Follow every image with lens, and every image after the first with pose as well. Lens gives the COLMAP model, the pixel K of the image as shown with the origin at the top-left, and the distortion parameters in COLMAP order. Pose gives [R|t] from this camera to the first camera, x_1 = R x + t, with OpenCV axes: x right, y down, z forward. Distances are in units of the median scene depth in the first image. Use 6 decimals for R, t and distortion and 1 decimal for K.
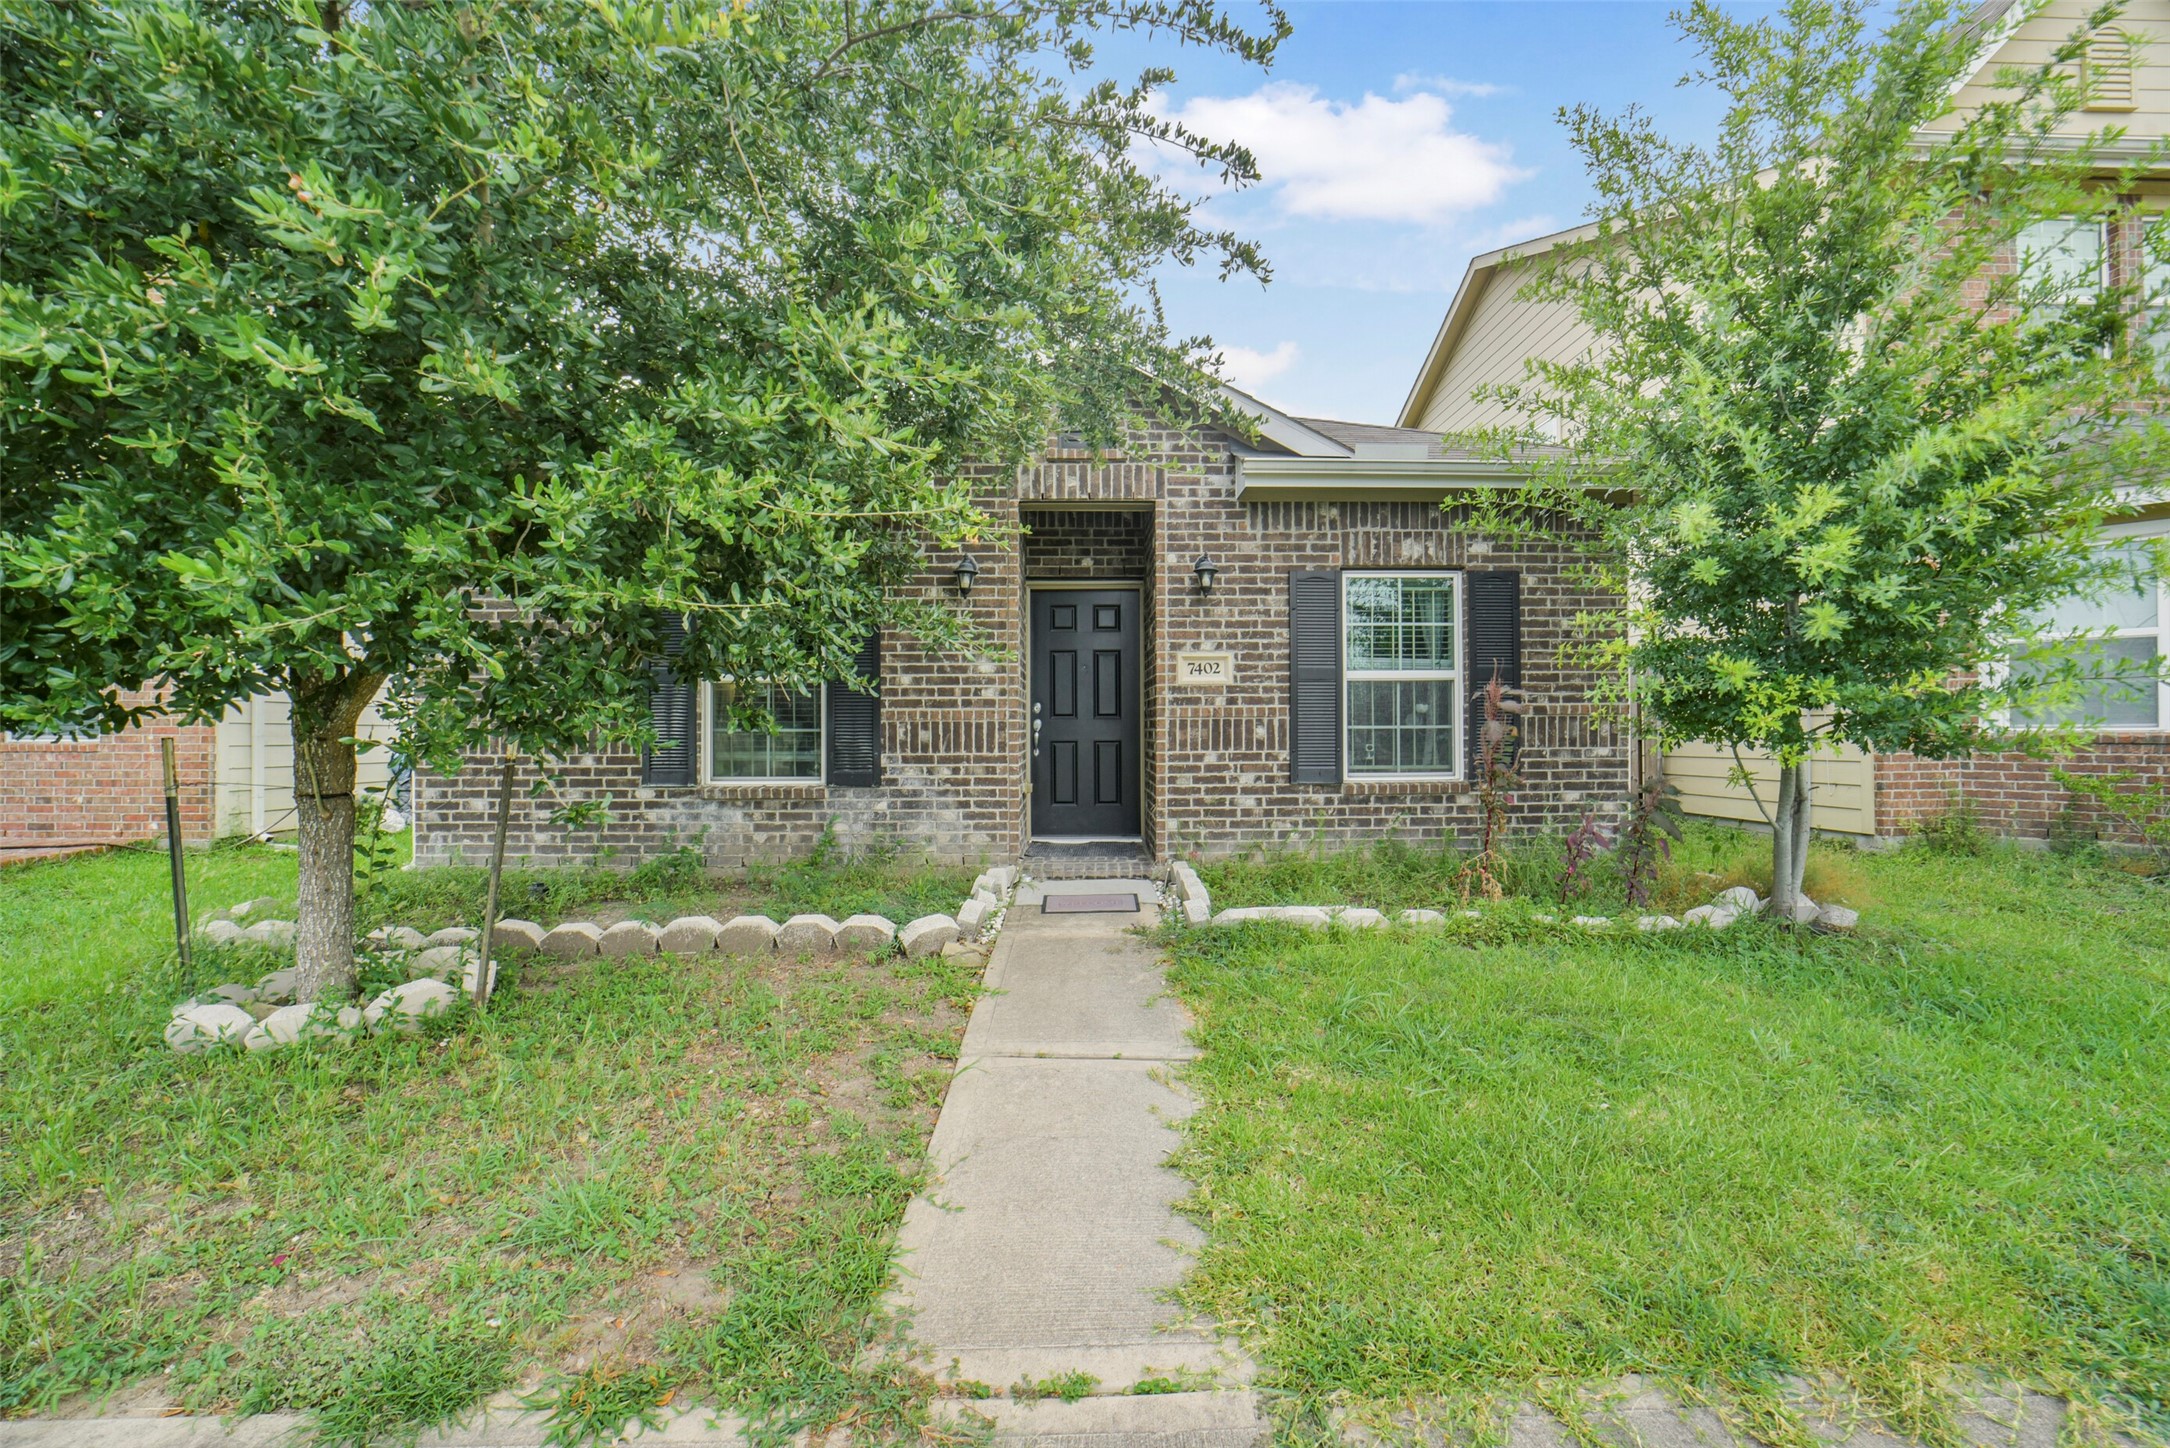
lens RADIAL K [[867.8, 0, 1085.3], [0, 867.8, 719.0], [0, 0, 1]] dist [-0.034776, 0.006769]
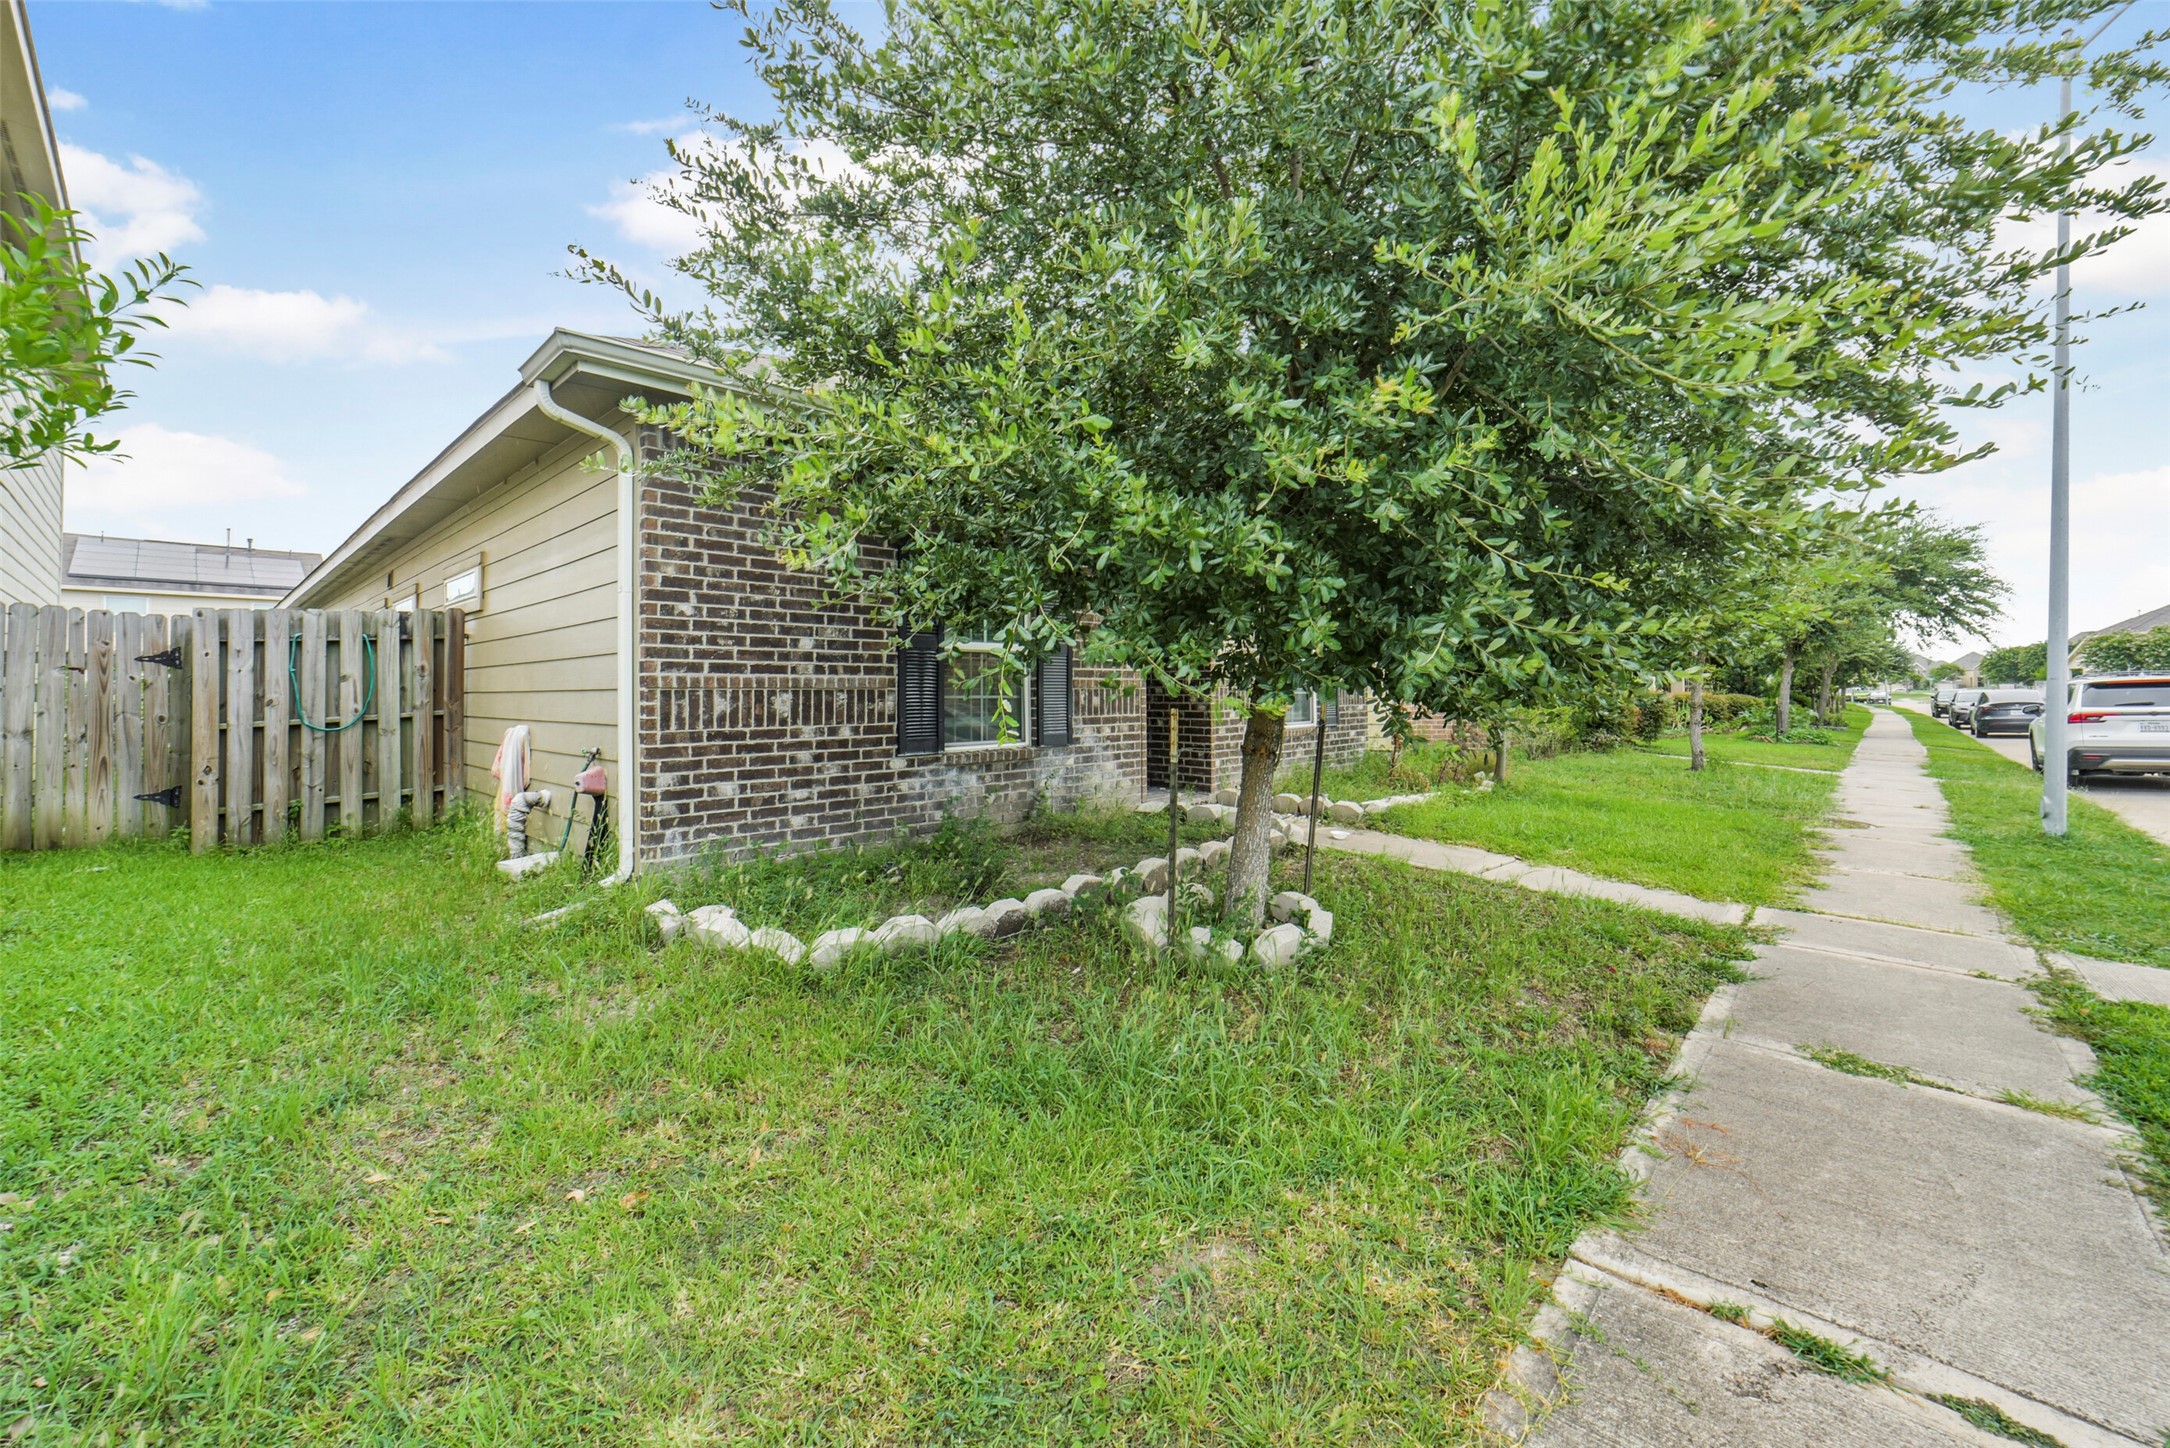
lens RADIAL K [[867.8, 0, 1084.9], [0, 867.8, 704.4], [0, 0, 1]] dist [-0.034776, 0.006769]
pose [[0.704413, -0.011155, 0.709703, -1.051982], [0.005923, 0.999934, 0.009839, 0.012526], [-0.709766, -0.002727, 0.704433, 0.170089]]
